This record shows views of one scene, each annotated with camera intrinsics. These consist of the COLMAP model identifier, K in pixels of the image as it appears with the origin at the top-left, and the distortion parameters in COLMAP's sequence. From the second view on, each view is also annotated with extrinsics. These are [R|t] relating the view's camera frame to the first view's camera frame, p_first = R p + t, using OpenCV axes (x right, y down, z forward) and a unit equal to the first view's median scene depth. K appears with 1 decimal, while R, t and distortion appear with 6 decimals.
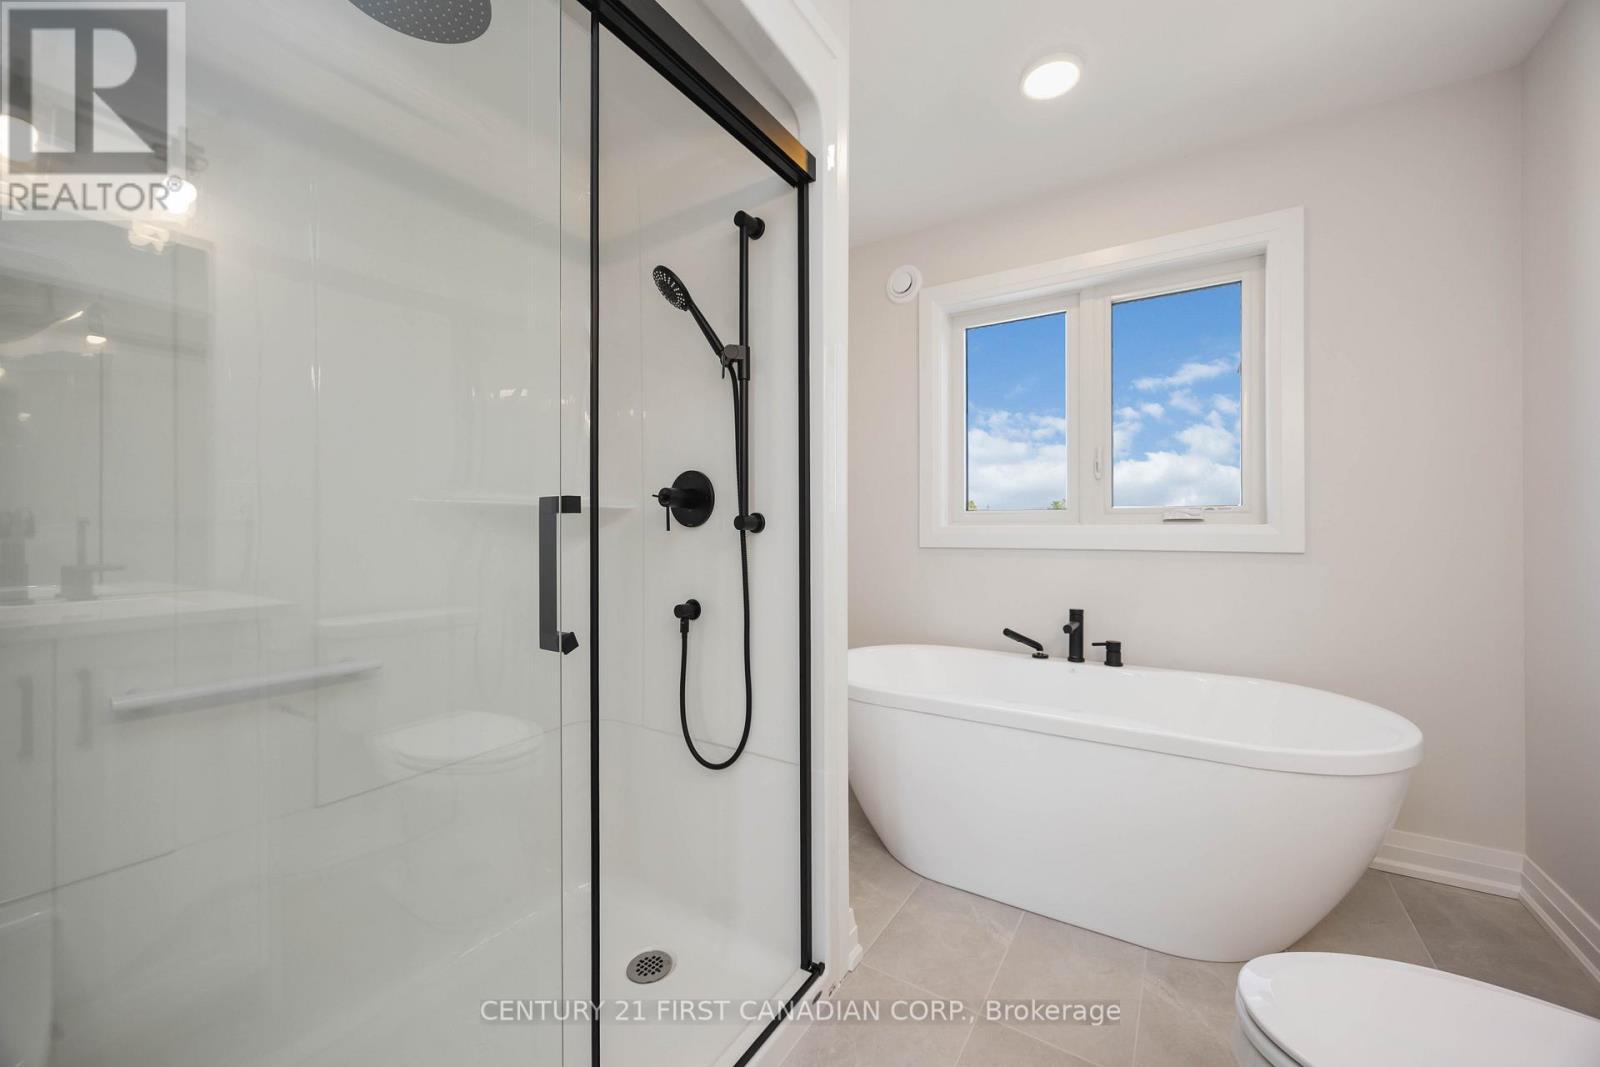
lens RADIAL K [[615.5, 0, 807.5], [0, 615.5, 529.7], [0, 0, 1]] dist [-0.000370, -0.000106]
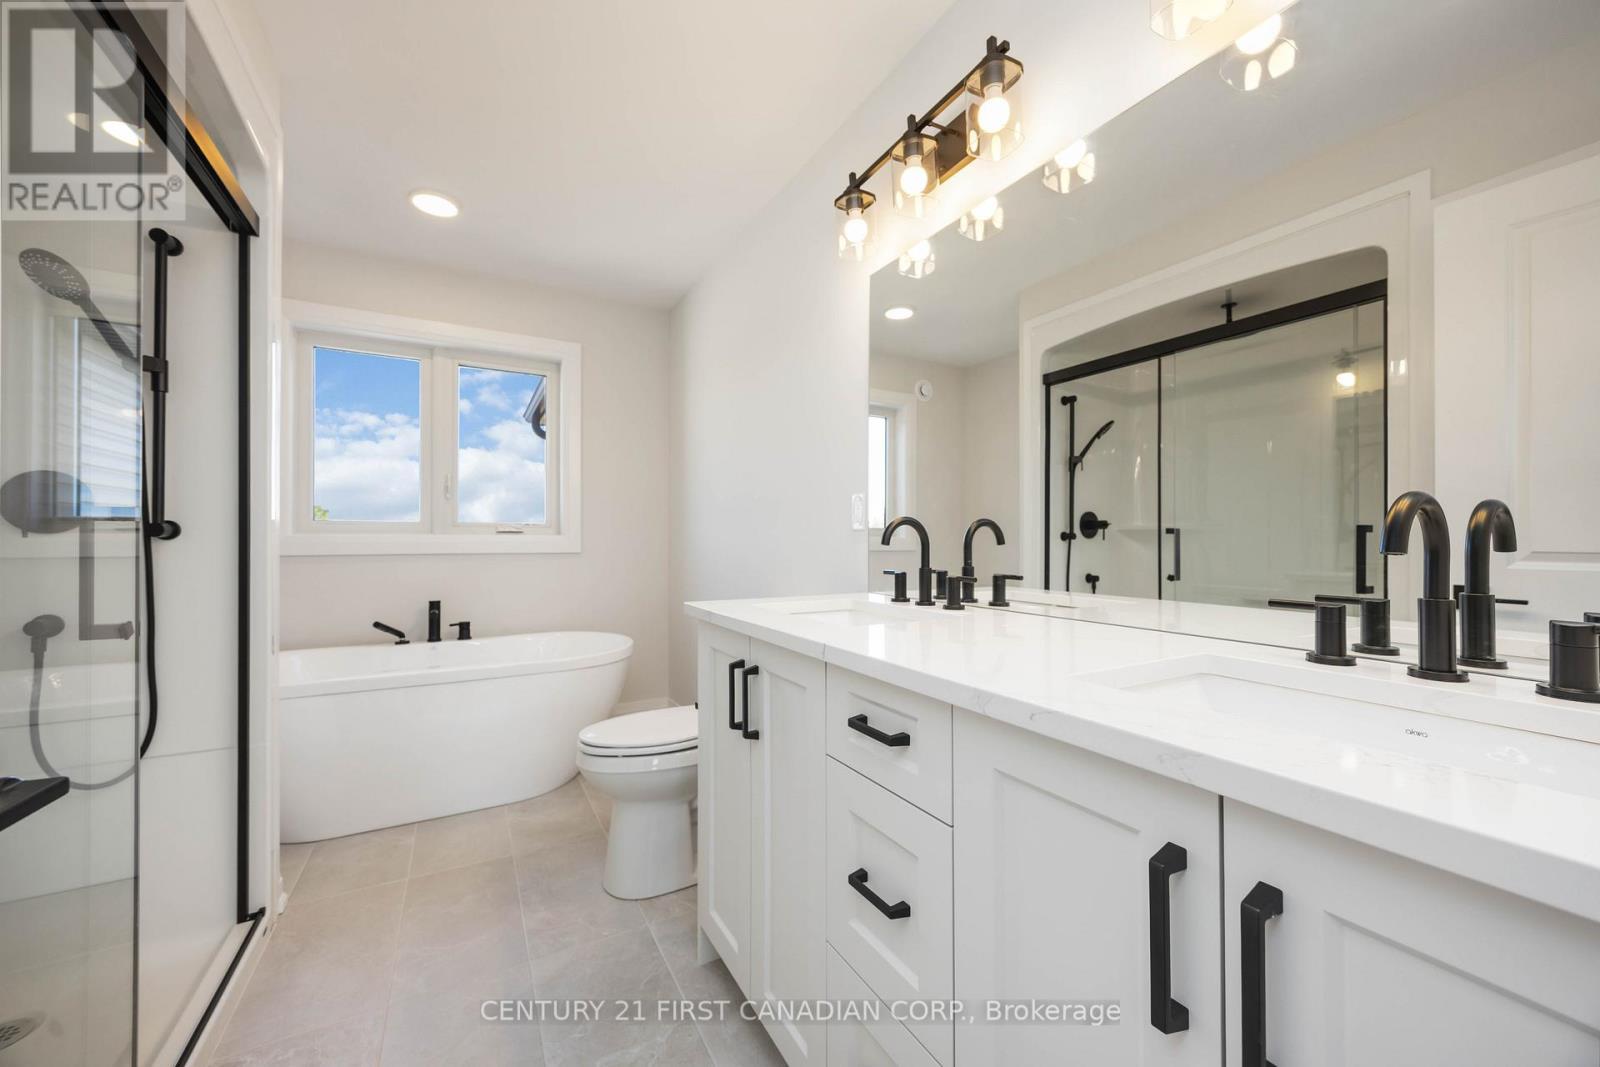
lens RADIAL K [[615.5, 0, 807.5], [0, 615.5, 529.7], [0, 0, 1]] dist [-0.000370, -0.000106]
pose [[0.474045, 0.015201, 0.880370, -0.351636], [-0.000201, 0.999853, -0.017155, 0.003798], [-0.880501, 0.007955, 0.473978, -0.315033]]
